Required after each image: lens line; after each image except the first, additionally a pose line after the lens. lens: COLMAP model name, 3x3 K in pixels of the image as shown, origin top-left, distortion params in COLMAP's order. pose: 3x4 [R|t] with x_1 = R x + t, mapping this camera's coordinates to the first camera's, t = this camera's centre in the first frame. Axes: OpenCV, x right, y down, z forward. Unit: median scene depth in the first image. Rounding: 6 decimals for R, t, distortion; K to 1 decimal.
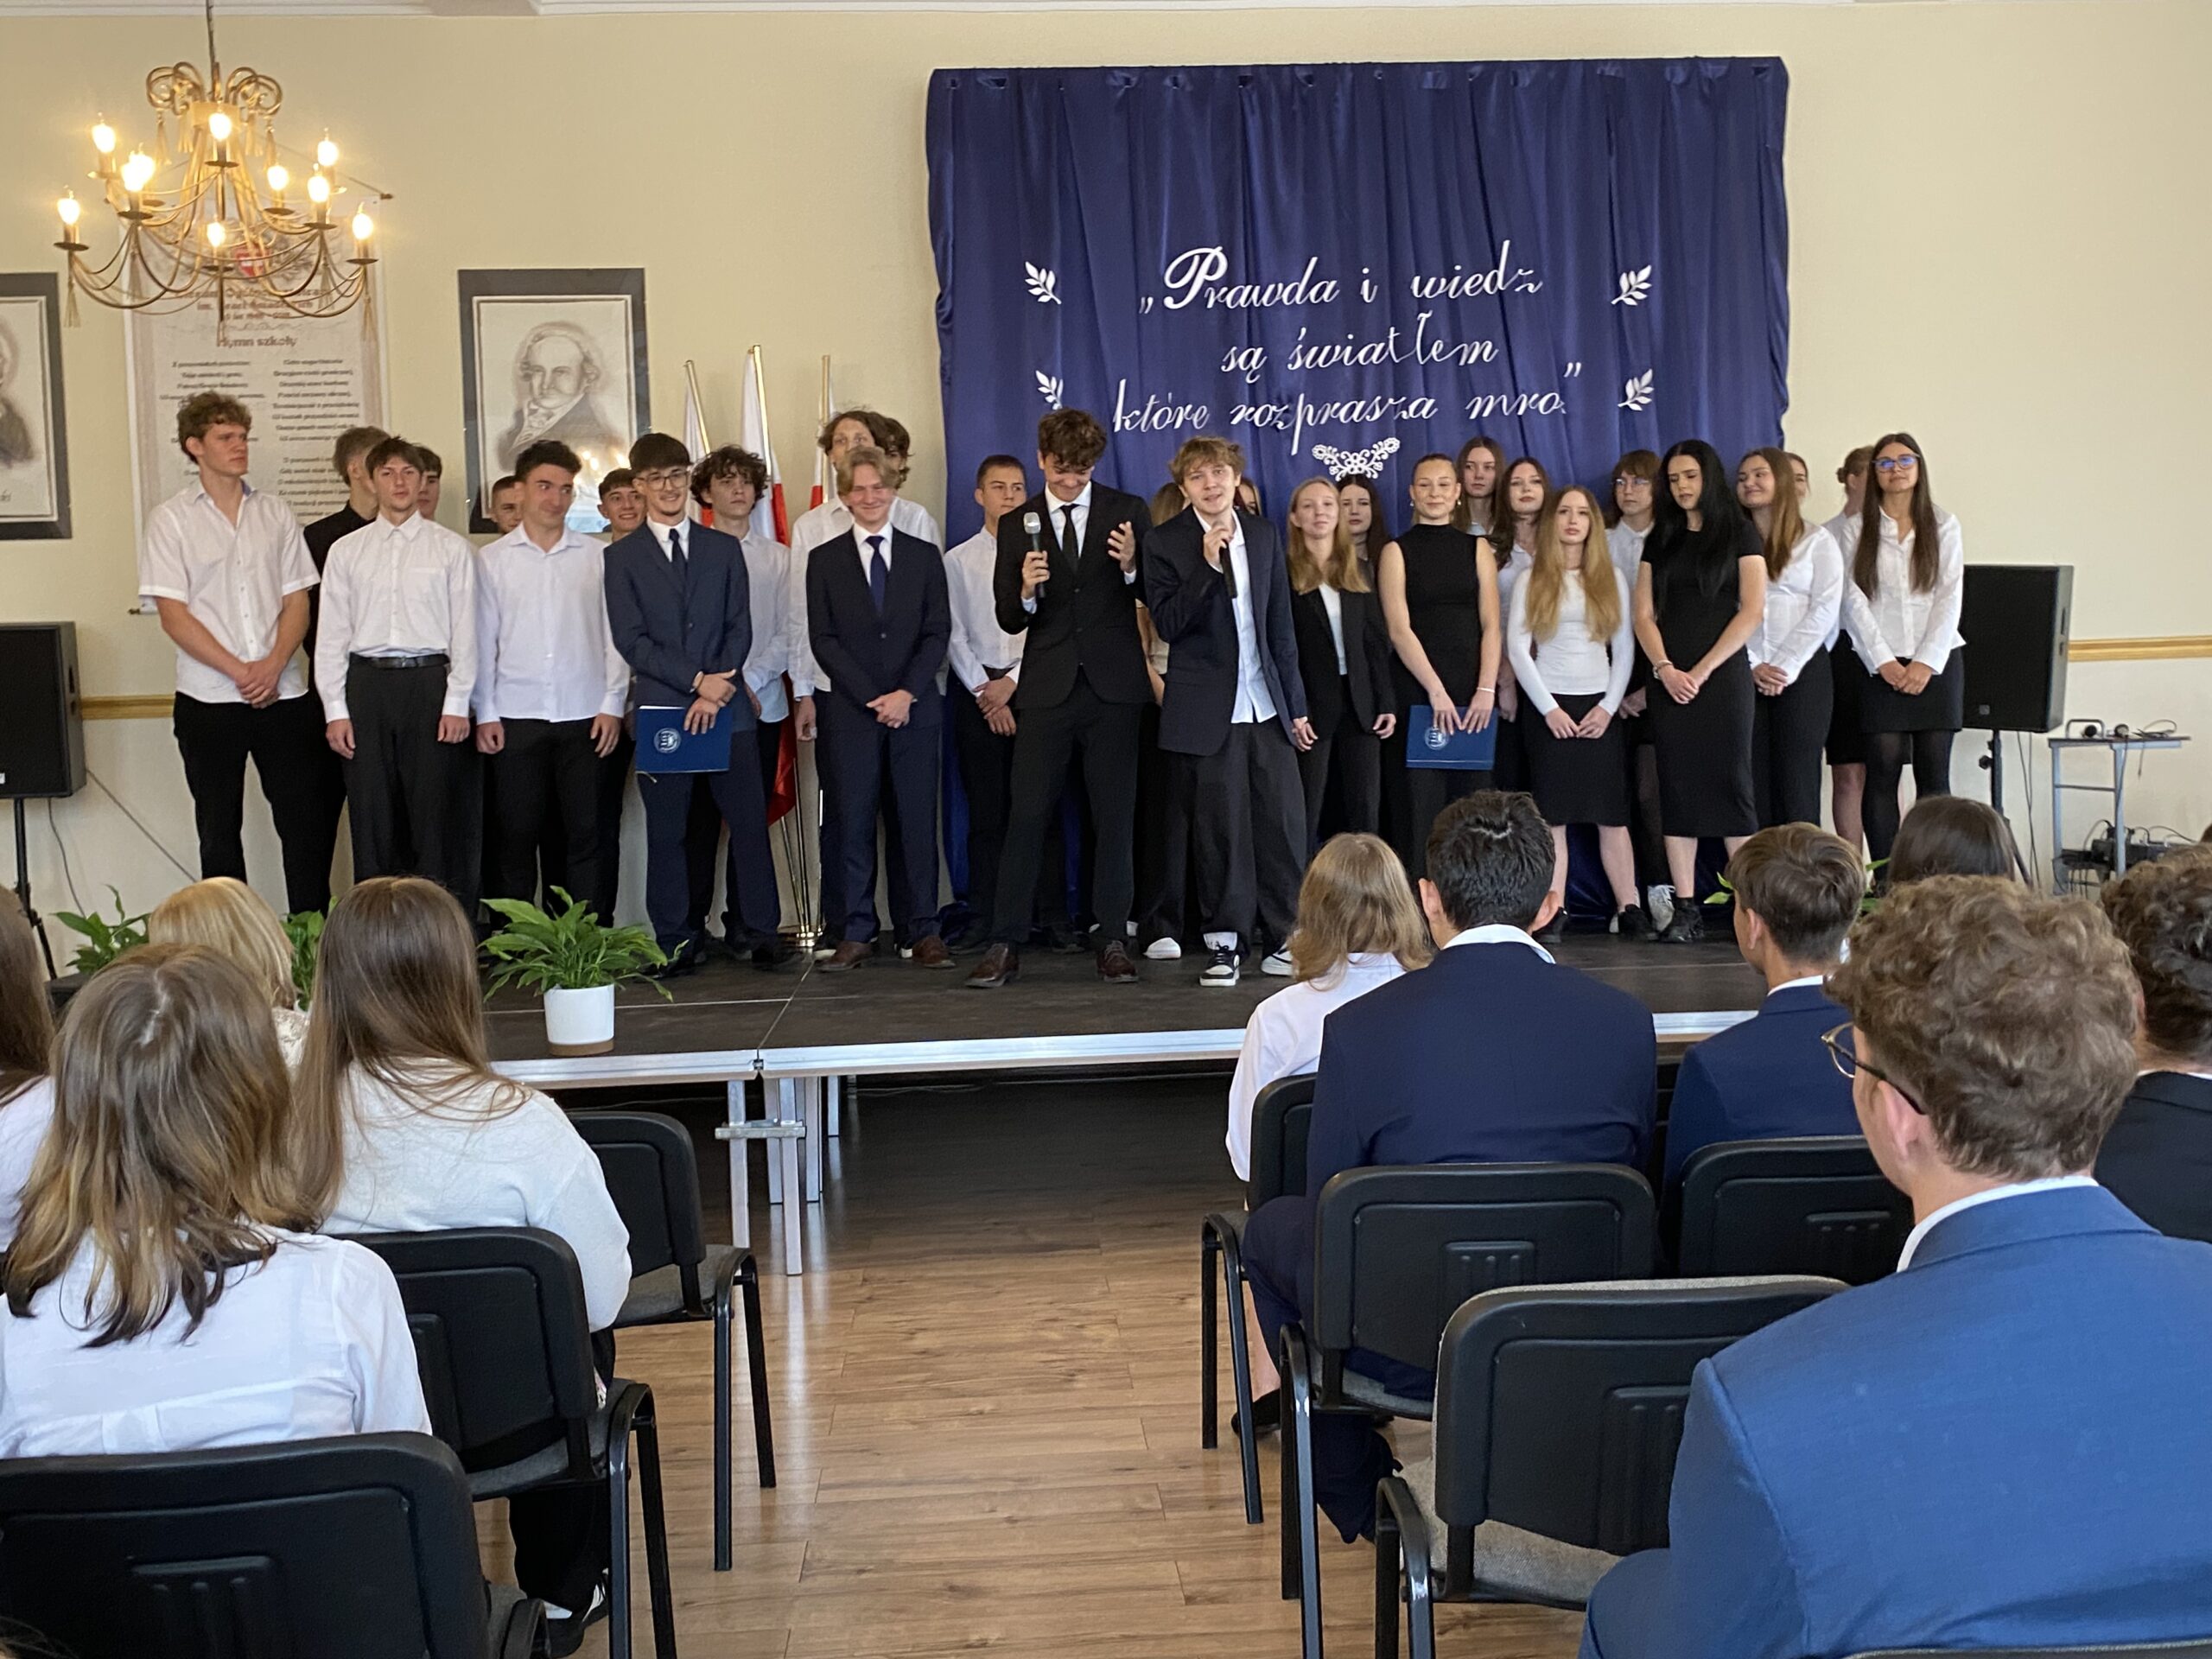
lens RADIAL K [[2467.9, 0, 1138.1], [0, 2467.9, 846.3], [0, 0, 1]] dist [0.083590, 0.000000]
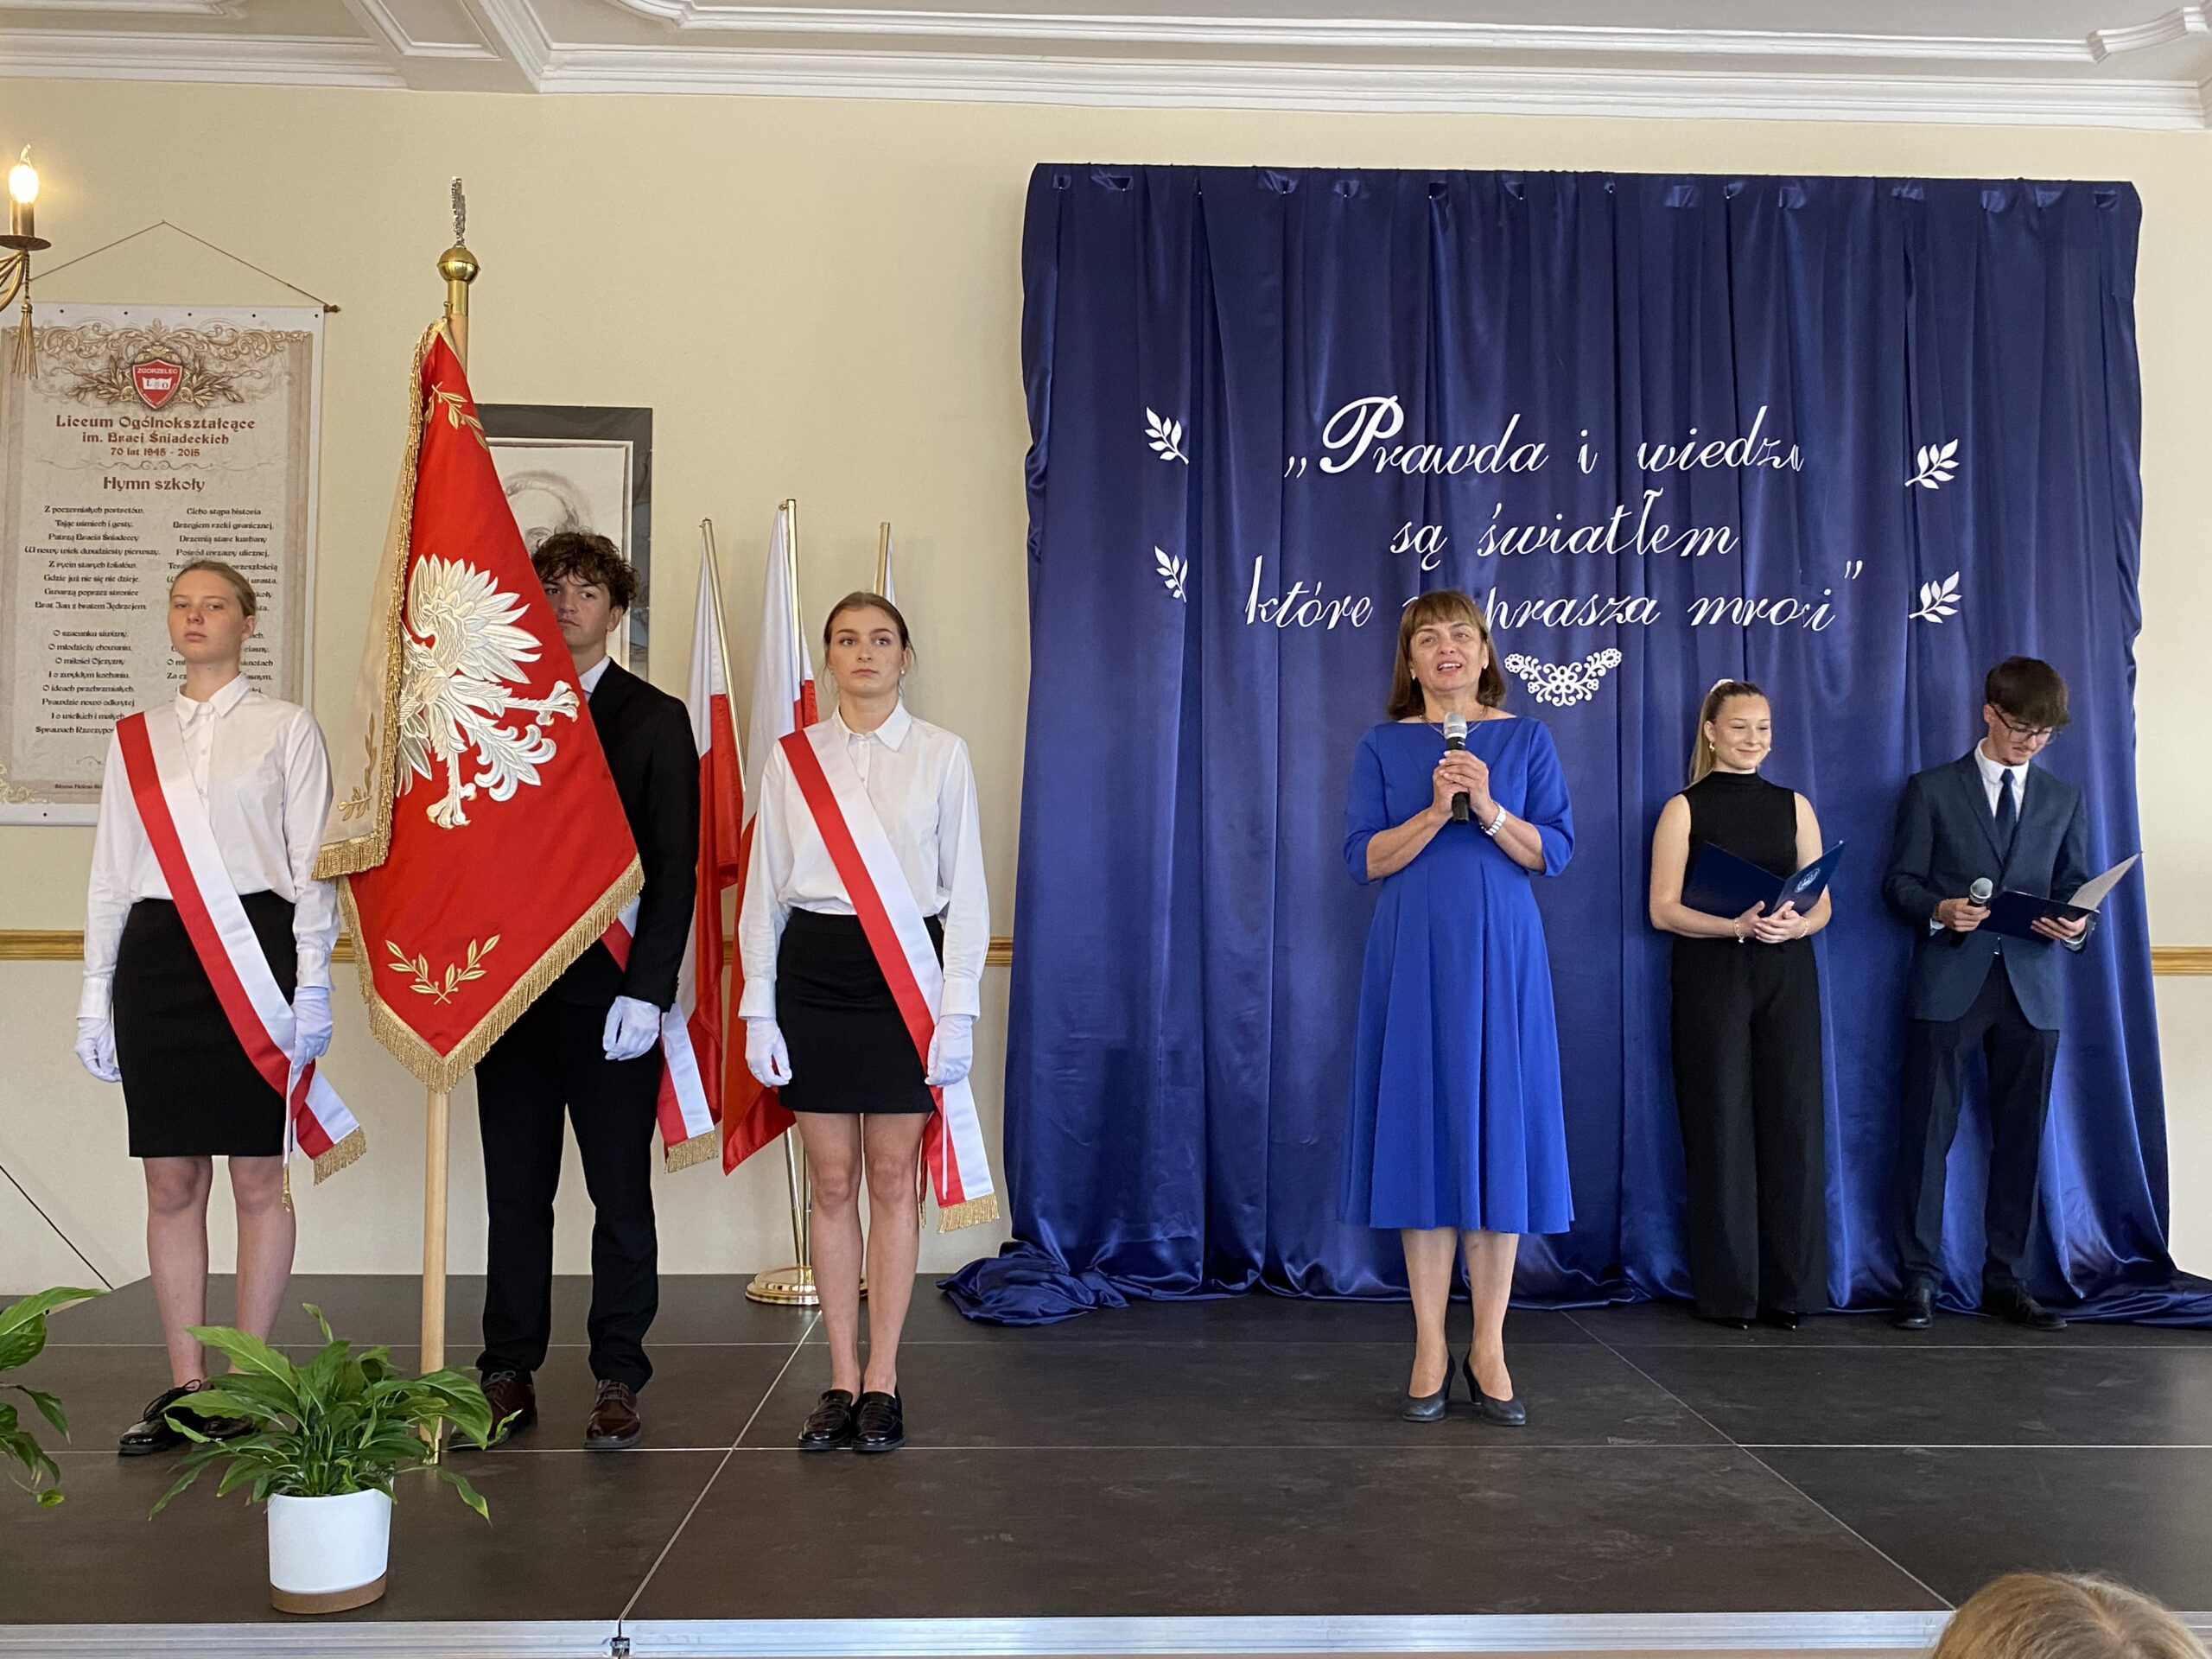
lens RADIAL K [[1709.1, 0, 1131.5], [0, 1709.1, 864.0], [0, 0, 1]] dist [0.027990, -0.019647]
pose [[0.999168, 0.035439, -0.020200, -0.032424], [-0.037273, 0.994377, -0.099123, -0.042113], [0.016573, 0.099793, 0.994870, 0.485966]]
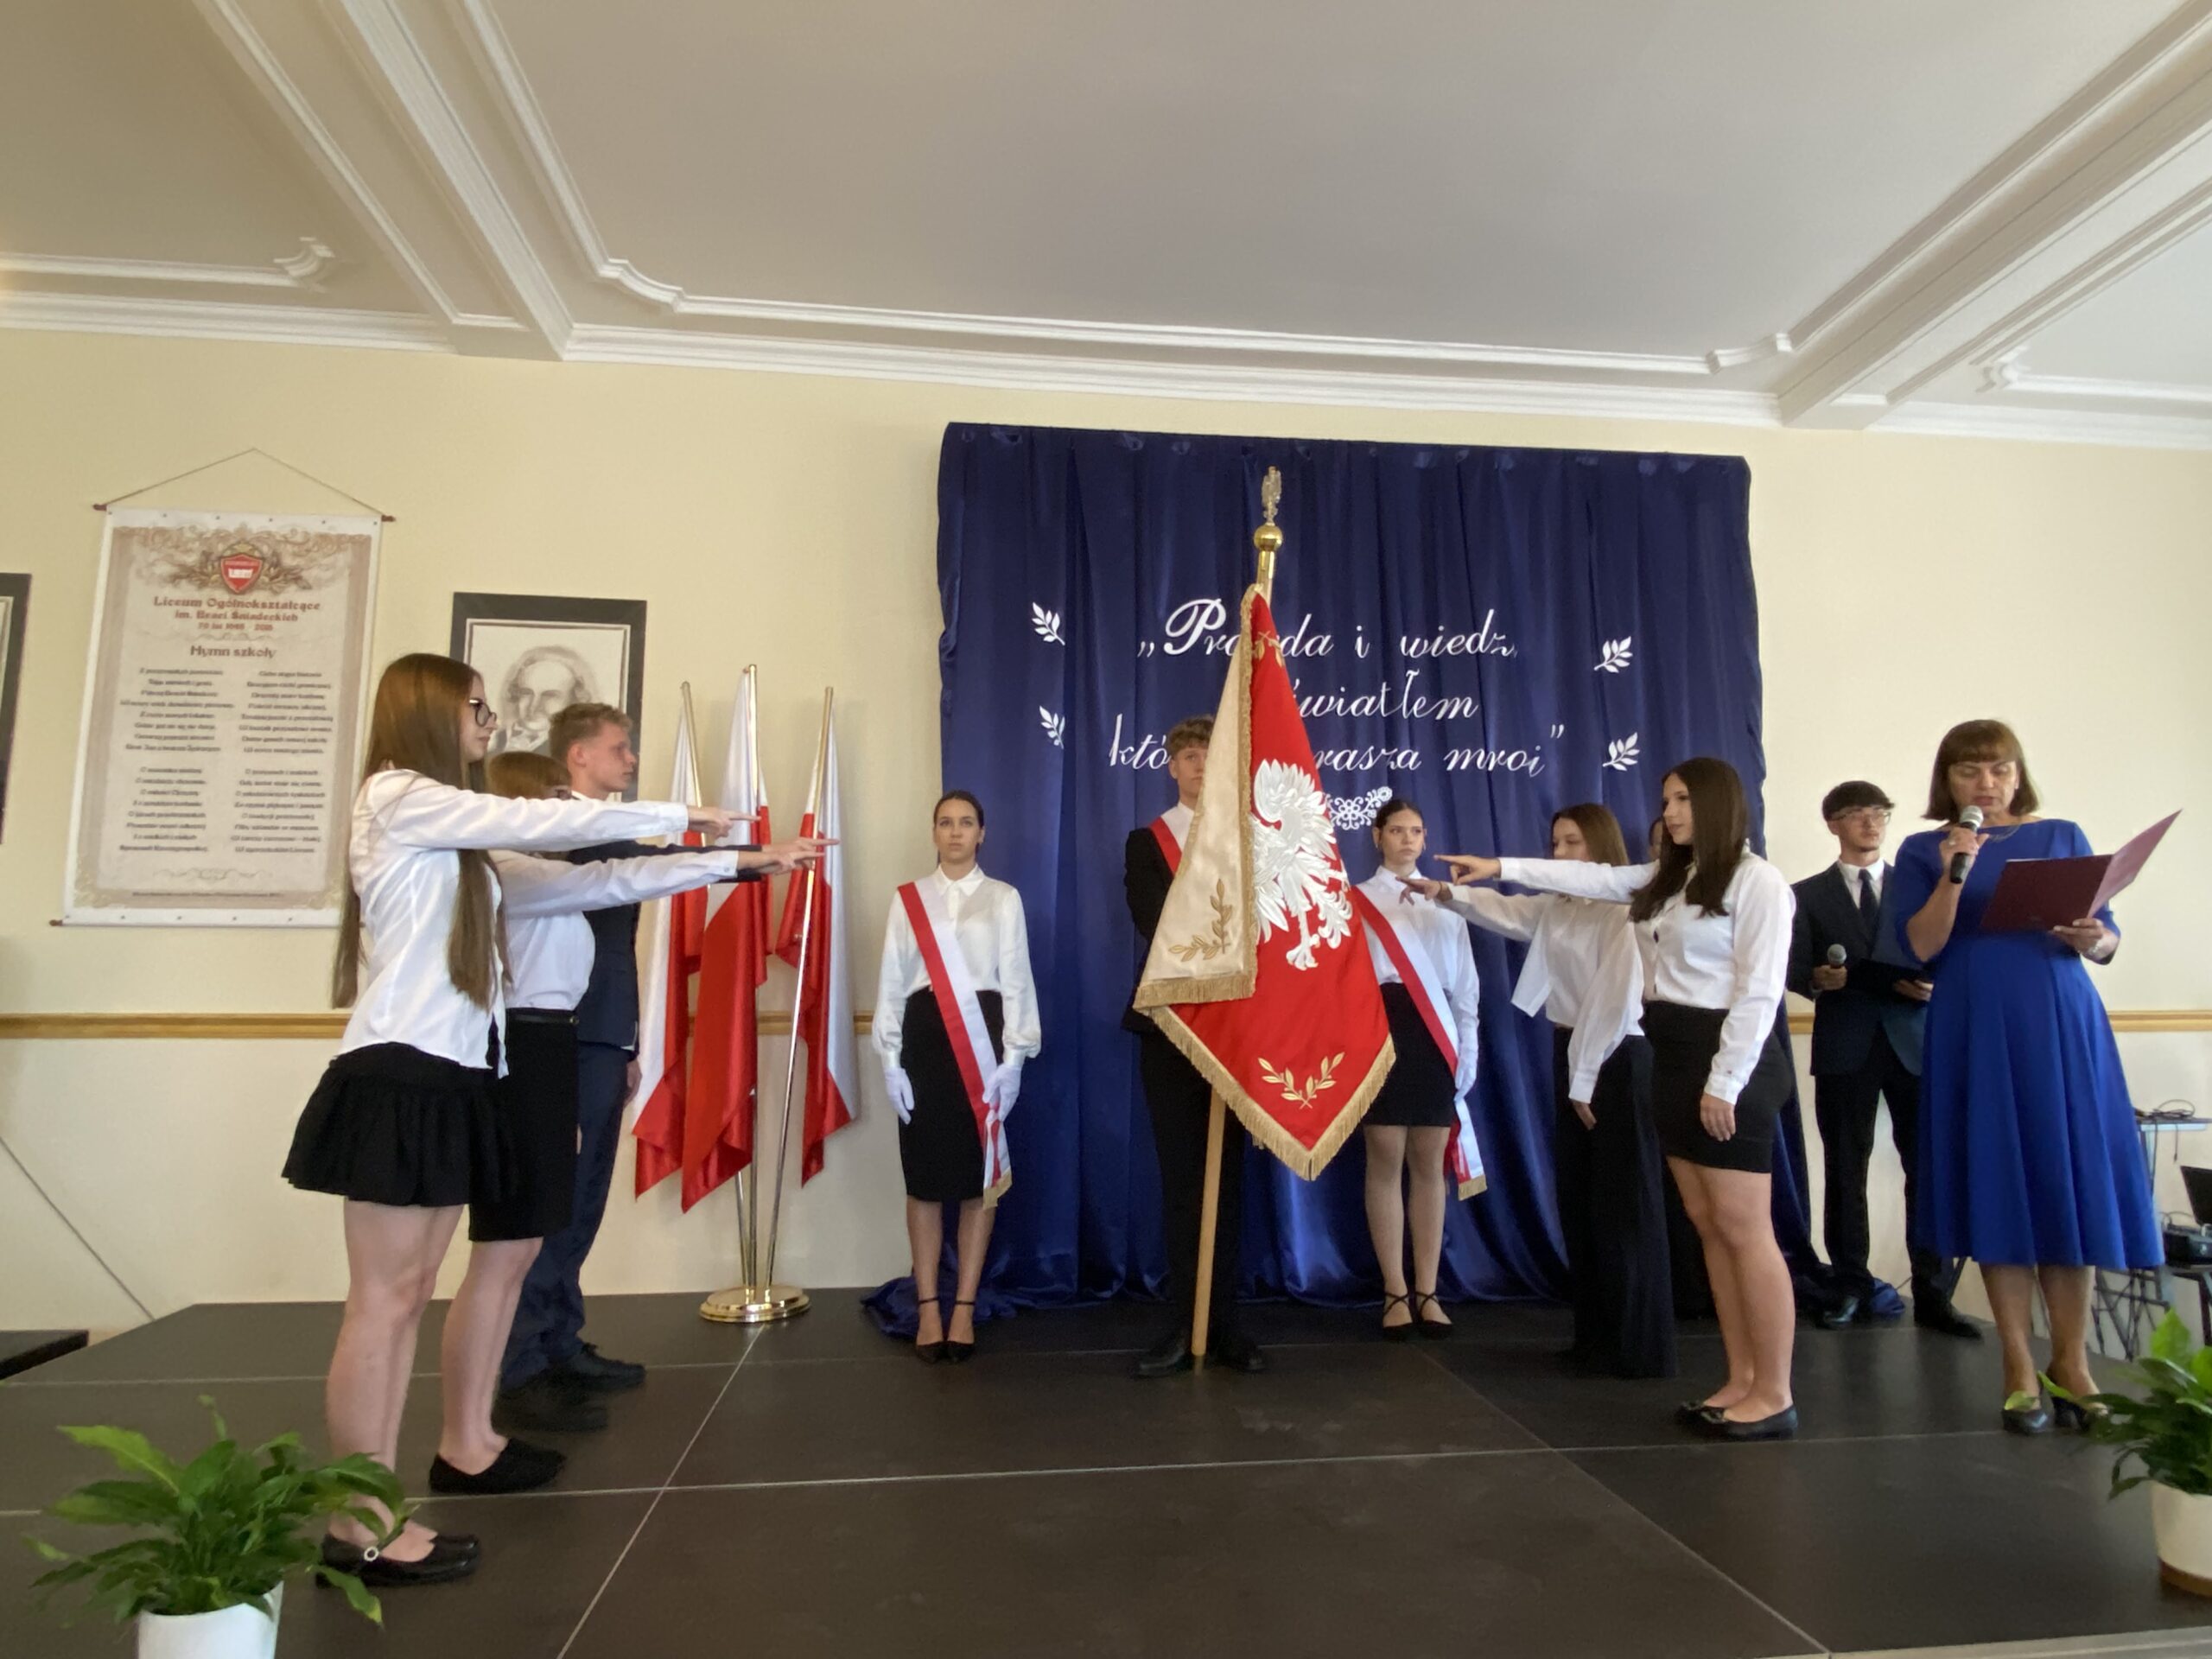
lens RADIAL K [[1220.4, 0, 1099.8], [0, 1220.4, 850.8], [0, 0, 1]] dist [0.022794, -0.017603]
pose [[0.998157, 0.035144, 0.049481, -0.036891], [-0.025272, 0.981917, -0.187616, -0.044882], [-0.055179, 0.186020, 0.980995, 0.531301]]
